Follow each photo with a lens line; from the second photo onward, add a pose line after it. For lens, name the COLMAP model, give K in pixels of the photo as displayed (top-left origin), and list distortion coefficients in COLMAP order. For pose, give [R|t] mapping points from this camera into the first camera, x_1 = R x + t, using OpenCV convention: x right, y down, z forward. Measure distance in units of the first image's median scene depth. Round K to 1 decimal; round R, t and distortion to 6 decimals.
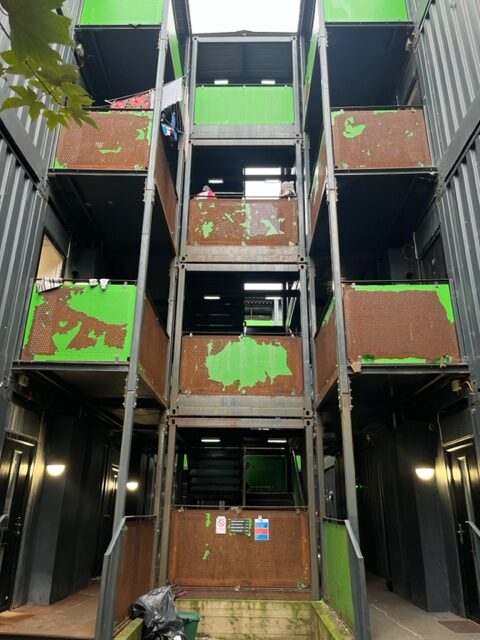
lens RADIAL K [[485.5, 0, 240.7], [0, 485.5, 322.8], [0, 0, 1]] dist [0.055973, -0.051217]
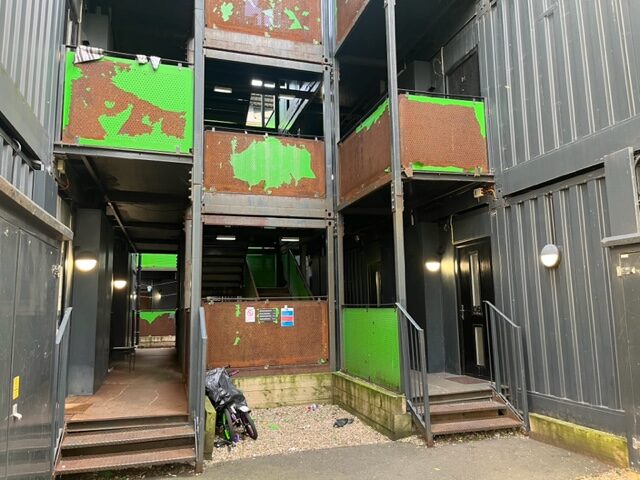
lens RADIAL K [[485.5, 0, 322.0], [0, 485.5, 238.8], [0, 0, 1]] dist [0.055973, -0.051217]
pose [[0.950281, 0.013058, 0.311119, -0.243791], [-0.081842, 0.974468, 0.209077, 0.019750], [-0.300445, -0.224145, 0.927088, 0.009309]]
